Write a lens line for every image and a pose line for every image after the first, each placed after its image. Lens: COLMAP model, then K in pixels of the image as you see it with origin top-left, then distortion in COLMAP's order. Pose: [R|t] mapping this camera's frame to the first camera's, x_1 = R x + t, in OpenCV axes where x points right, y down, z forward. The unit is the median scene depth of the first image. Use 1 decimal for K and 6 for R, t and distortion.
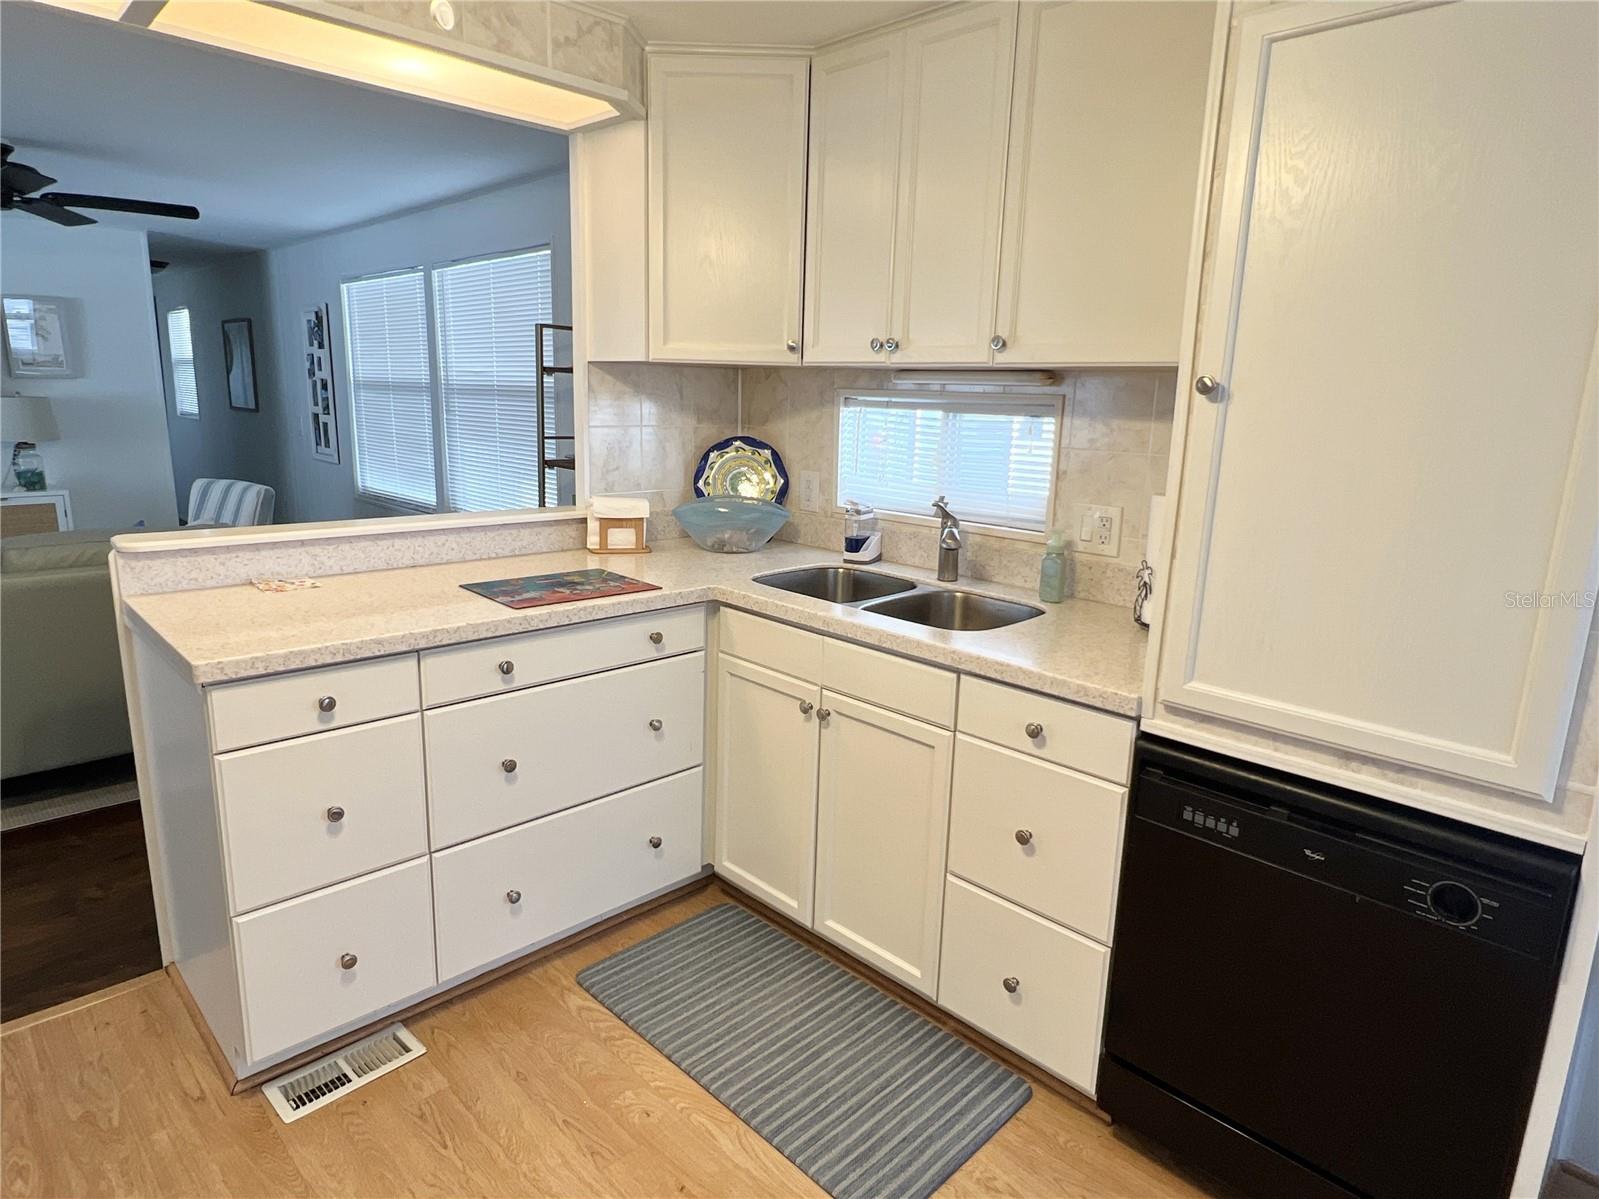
lens RADIAL K [[928.5, 0, 799.5], [0, 928.5, 599.5], [0, 0, 1]] dist [0.001588, -0.000281]
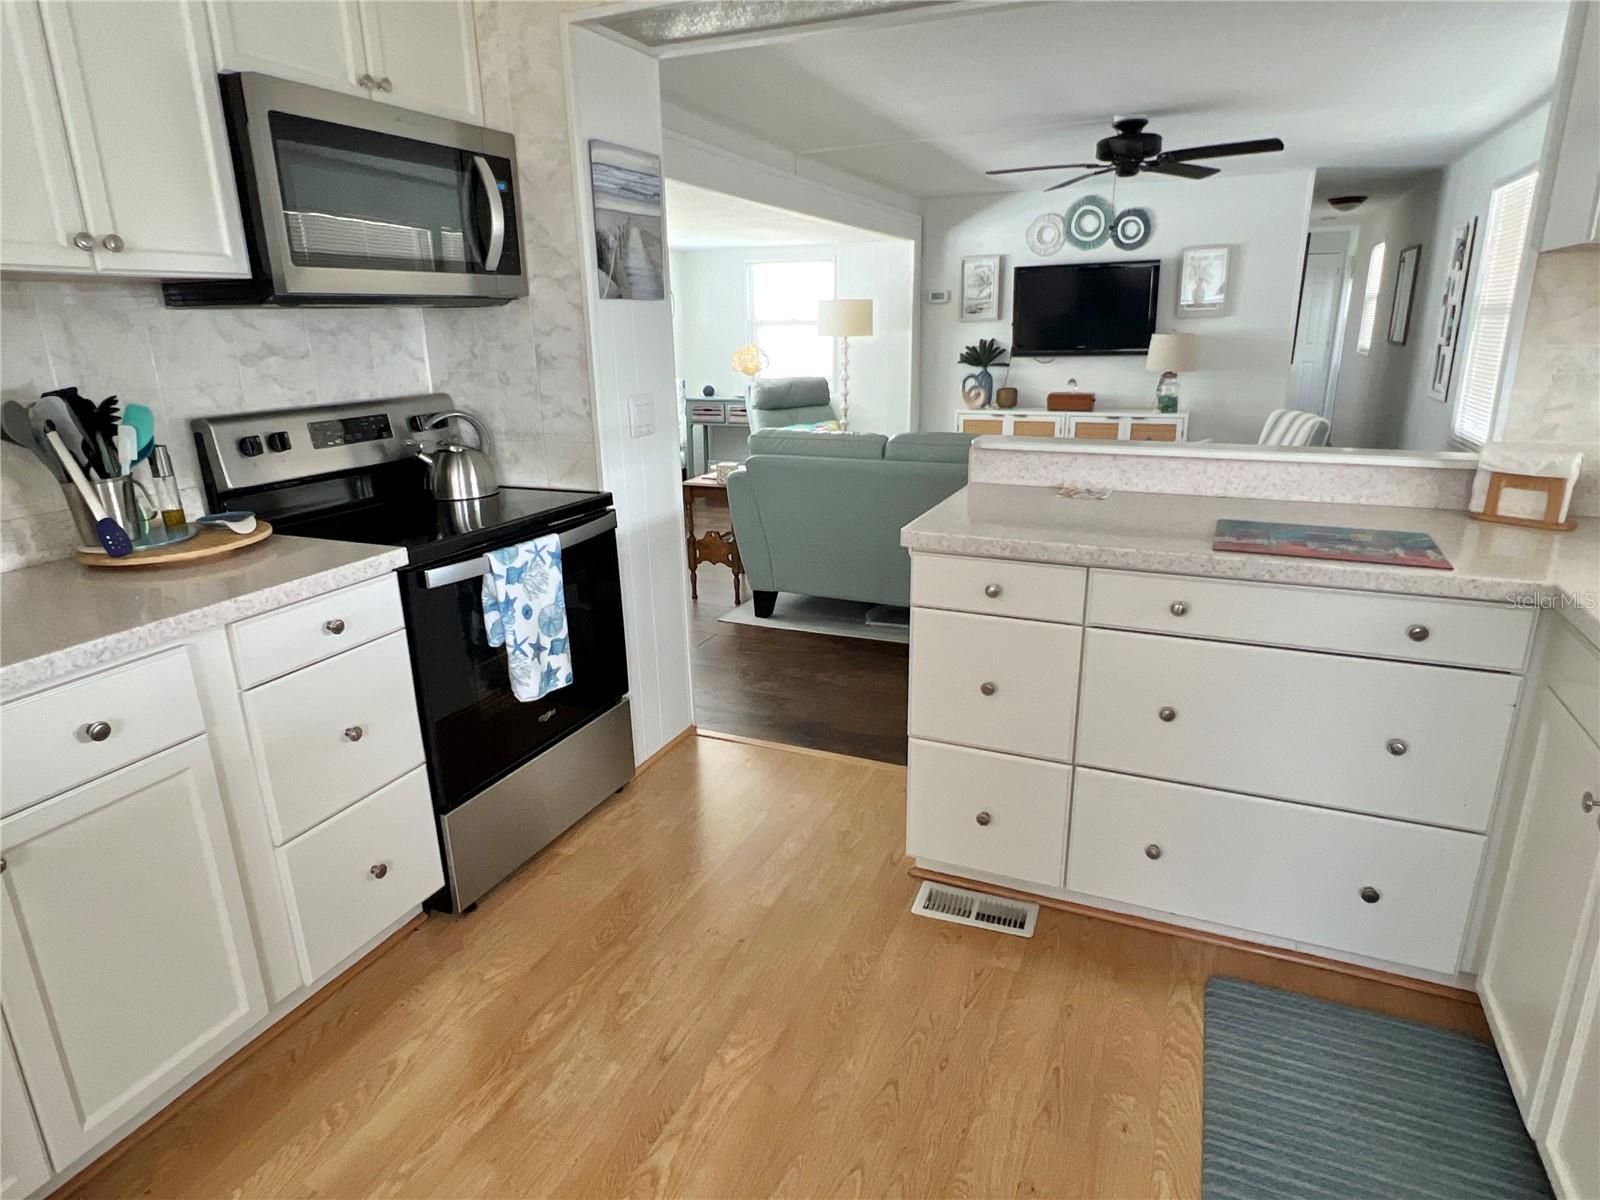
lens RADIAL K [[919.7, 0, 791.6], [0, 919.7, 599.0], [0, 0, 1]] dist [0.000214, 0.000419]
pose [[0.363031, 0.233688, -0.901997, 0.300103], [-0.176657, 0.967744, 0.179621, -0.026206], [0.914877, 0.094136, 0.392604, 0.245377]]
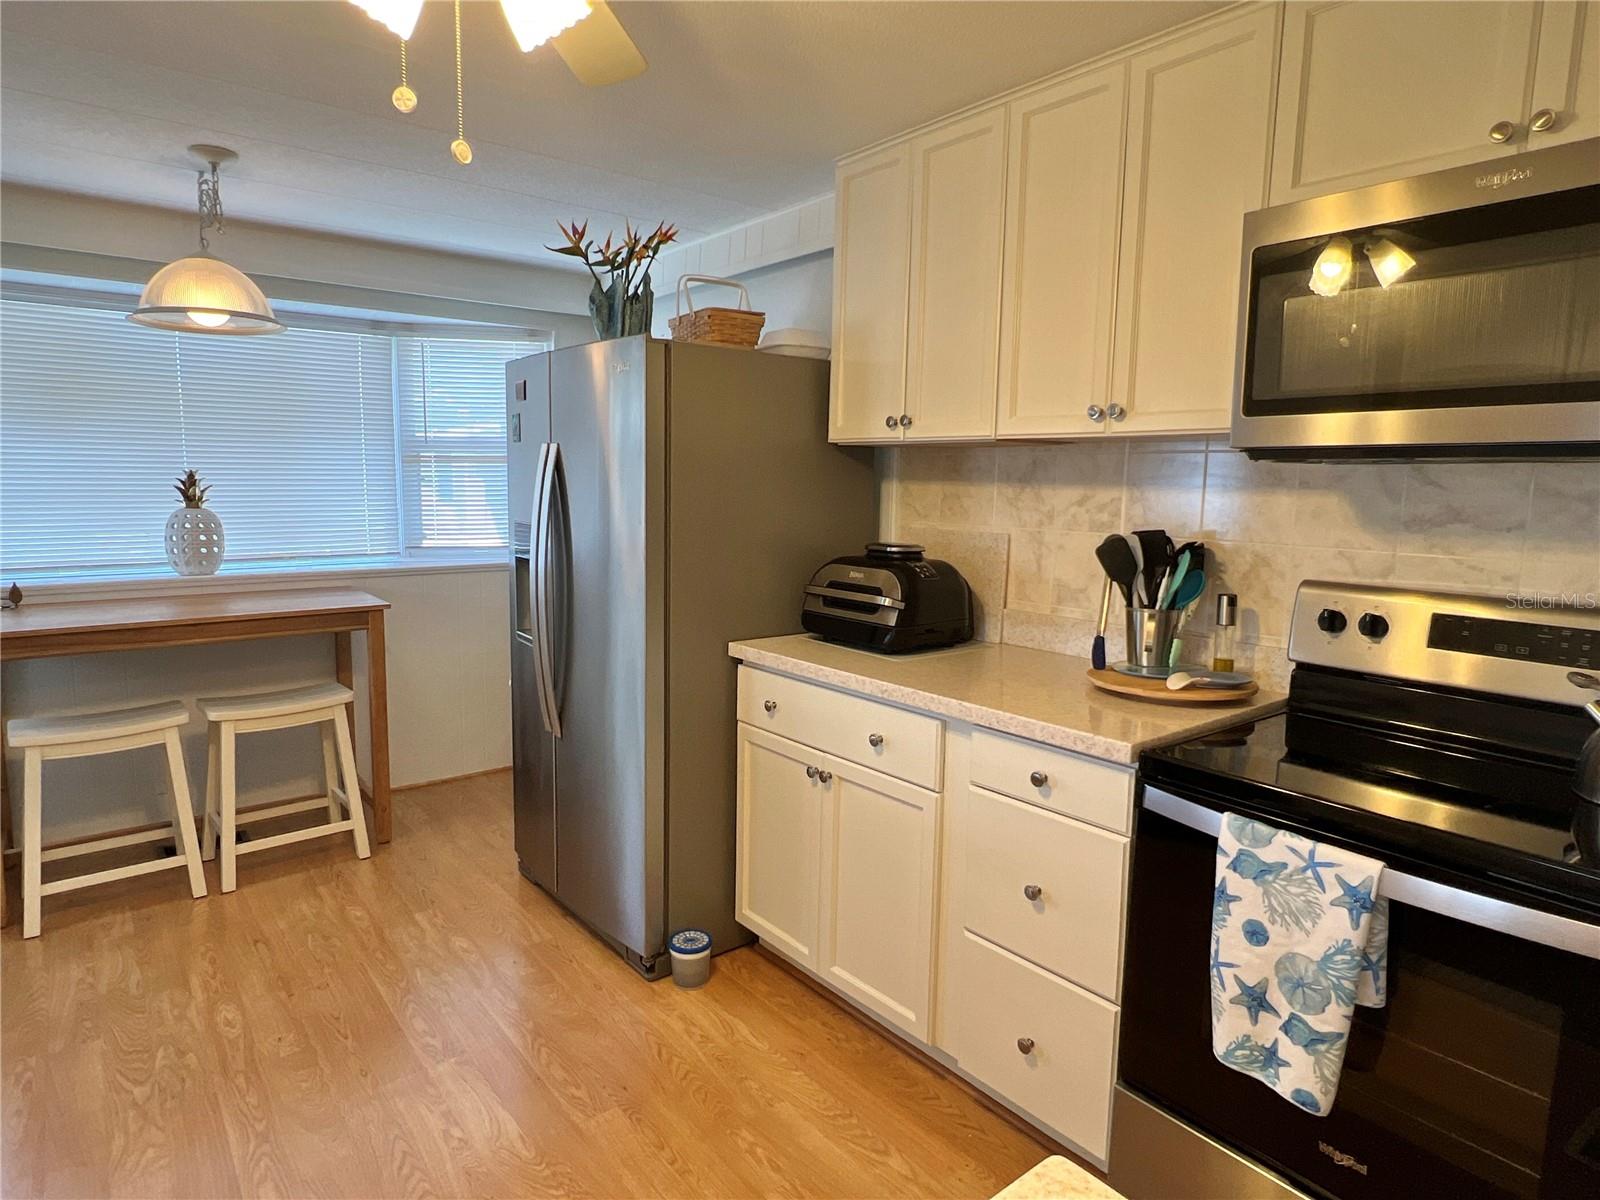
lens RADIAL K [[919.7, 0, 791.6], [0, 919.7, 599.0], [0, 0, 1]] dist [0.000214, 0.000419]
pose [[-0.993215, -0.055442, 0.102222, -0.403851], [-0.016150, 0.936276, 0.350894, -0.200368], [-0.115162, 0.346862, -0.930819, 0.883070]]
